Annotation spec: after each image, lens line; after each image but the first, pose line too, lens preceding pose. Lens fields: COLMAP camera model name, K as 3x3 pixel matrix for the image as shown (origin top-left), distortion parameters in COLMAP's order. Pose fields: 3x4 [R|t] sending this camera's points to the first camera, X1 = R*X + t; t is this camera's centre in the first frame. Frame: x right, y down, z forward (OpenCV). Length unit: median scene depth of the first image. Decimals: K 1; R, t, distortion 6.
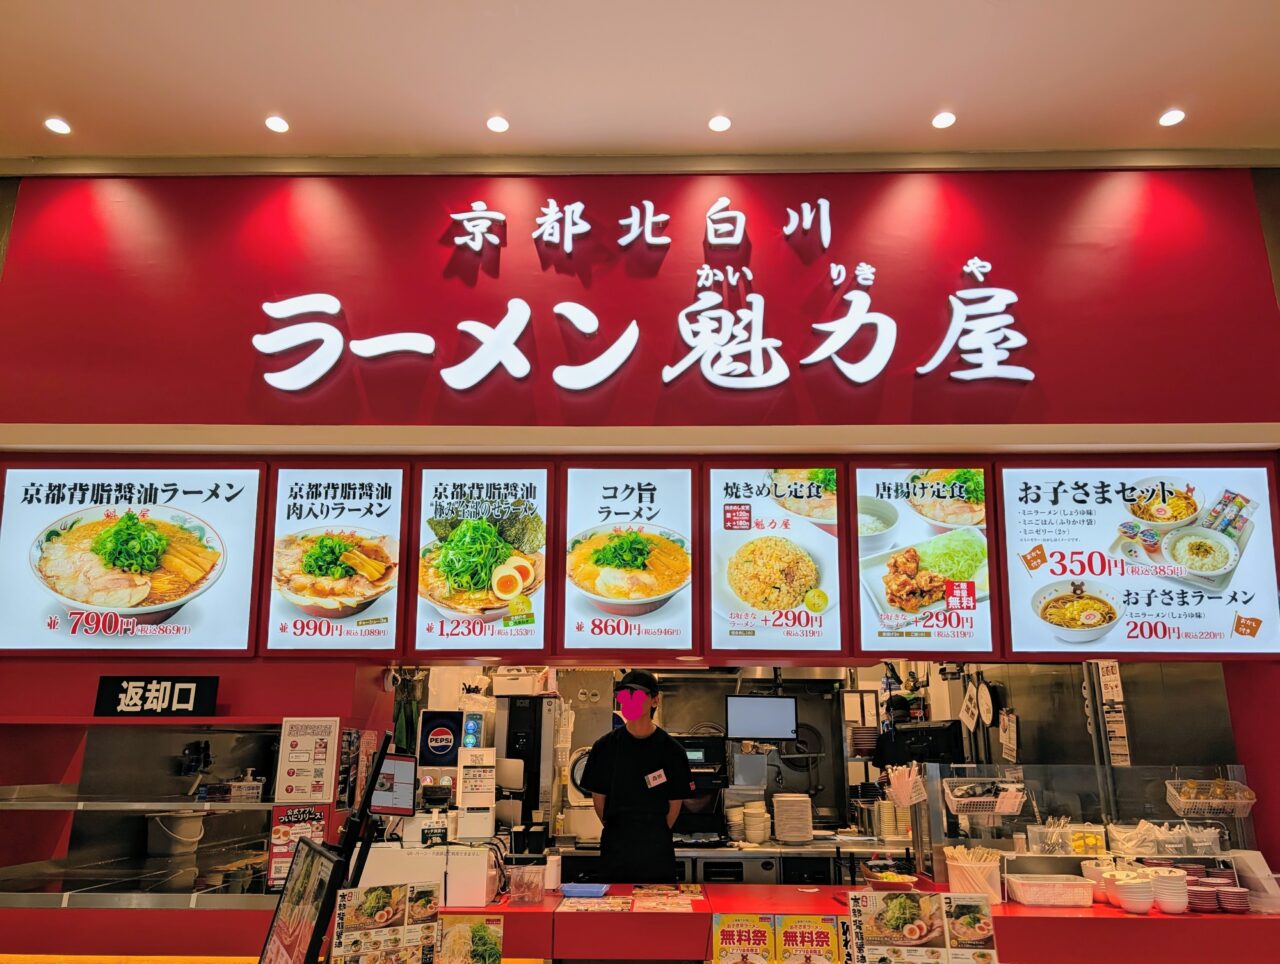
lens RADIAL K [[1013.0, 0, 644.9], [0, 1013.0, 459.0], [0, 0, 1]] dist [0.034149, -0.010458]
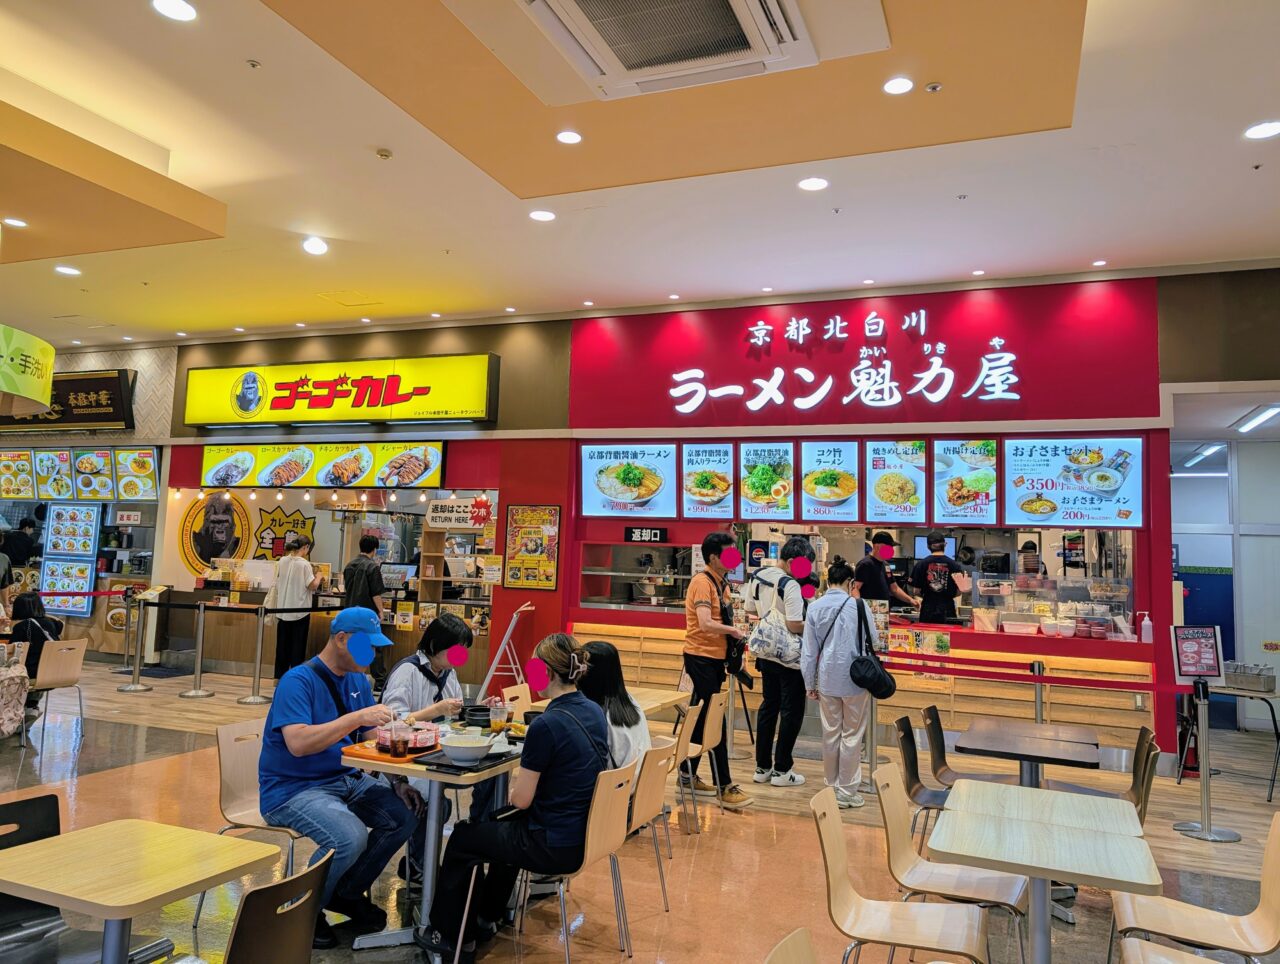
lens RADIAL K [[872.2, 0, 640.0], [0, 872.2, 482.0], [0, 0, 1]] dist [0.000459, -0.001479]
pose [[0.931248, 0.000641, -0.364386, 0.302877], [0.067829, 0.982216, 0.175077, -0.275112], [0.358018, -0.187756, 0.914643, -0.959057]]
